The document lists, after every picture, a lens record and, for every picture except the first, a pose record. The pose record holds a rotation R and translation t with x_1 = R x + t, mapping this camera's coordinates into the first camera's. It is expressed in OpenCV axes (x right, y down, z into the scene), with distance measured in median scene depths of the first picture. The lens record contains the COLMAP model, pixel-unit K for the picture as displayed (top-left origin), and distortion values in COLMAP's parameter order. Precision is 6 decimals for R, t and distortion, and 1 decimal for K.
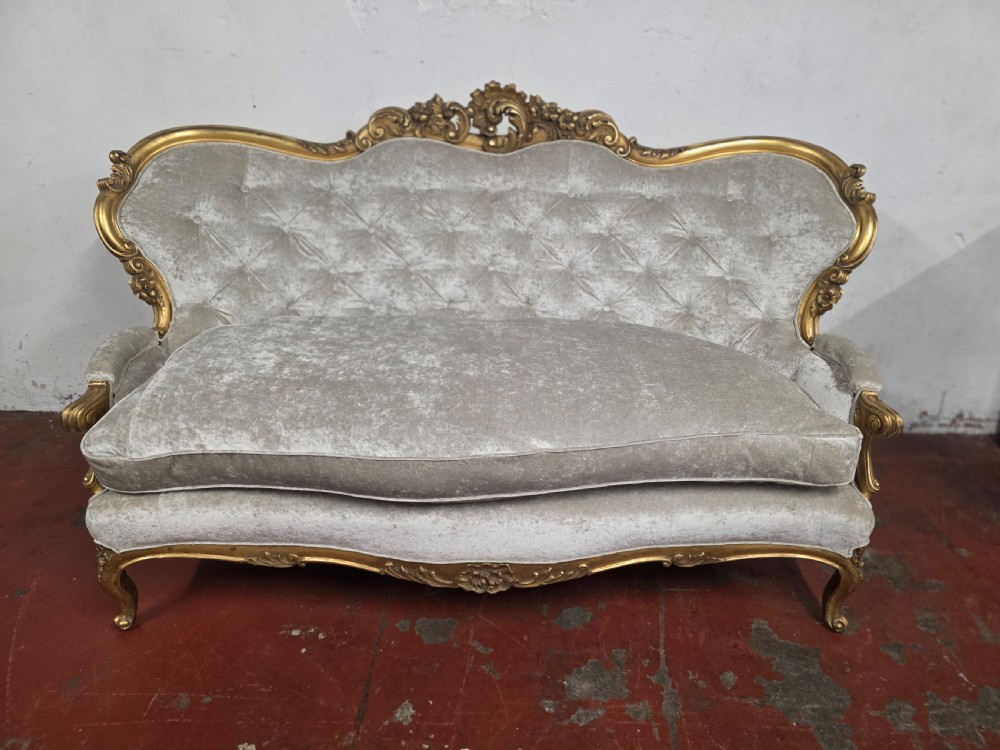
lens RADIAL K [[681.1, 0, 509.3], [0, 681.1, 366.5], [0, 0, 1]] dist [0.061118, -0.064741]
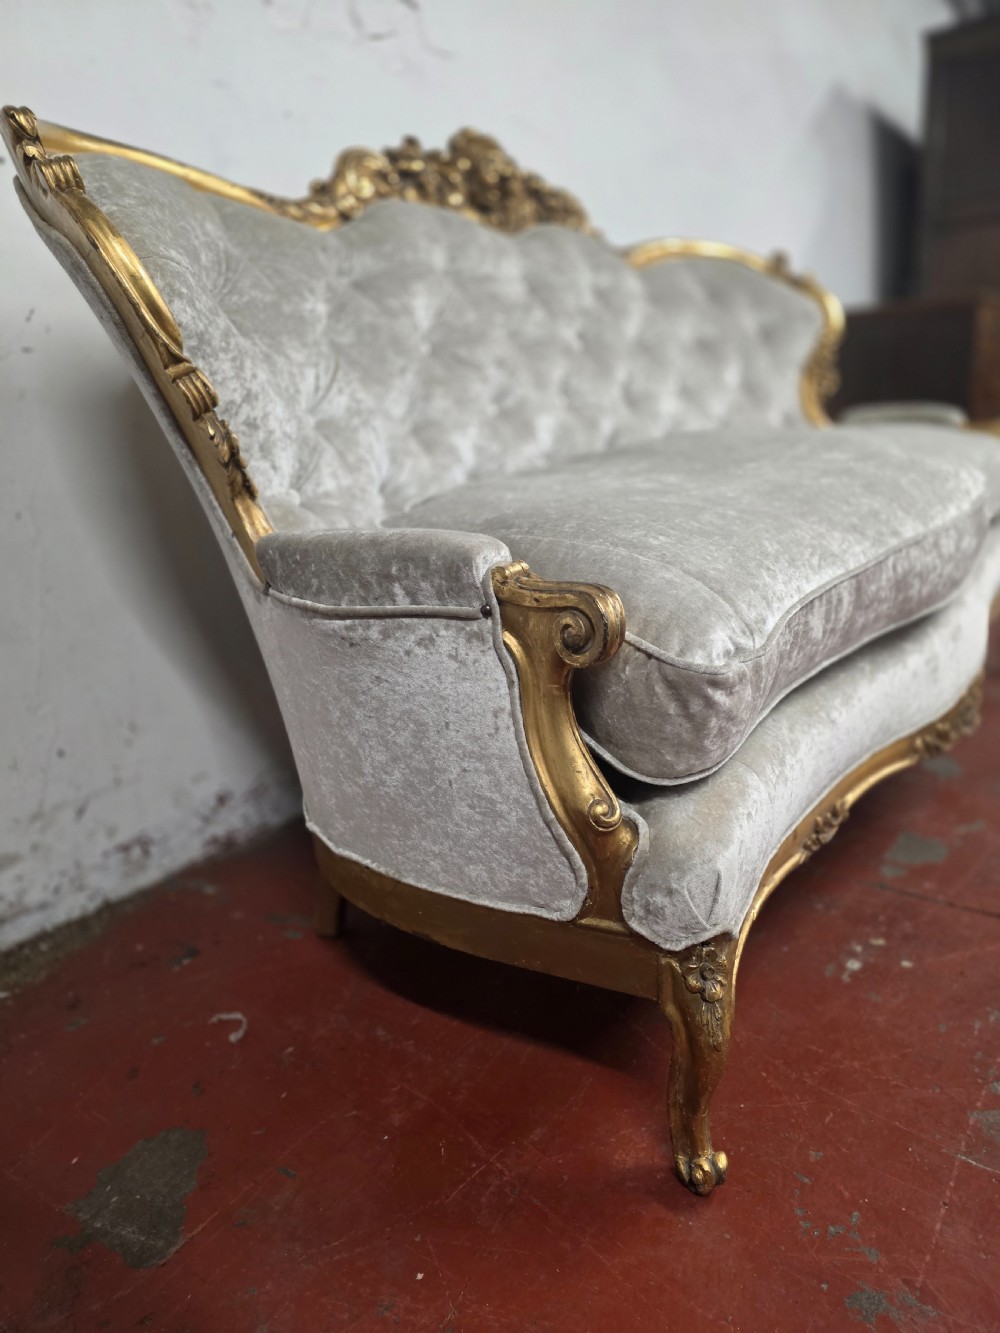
lens RADIAL K [[907.9, 0, 562.7], [0, 907.9, 642.8], [0, 0, 1]] dist [0.061118, -0.064741]
pose [[0.588332, -0.284971, 0.756741, -0.892015], [0.432992, 0.901394, 0.002813, 0.068617], [-0.682923, 0.326008, 0.653709, 0.614366]]
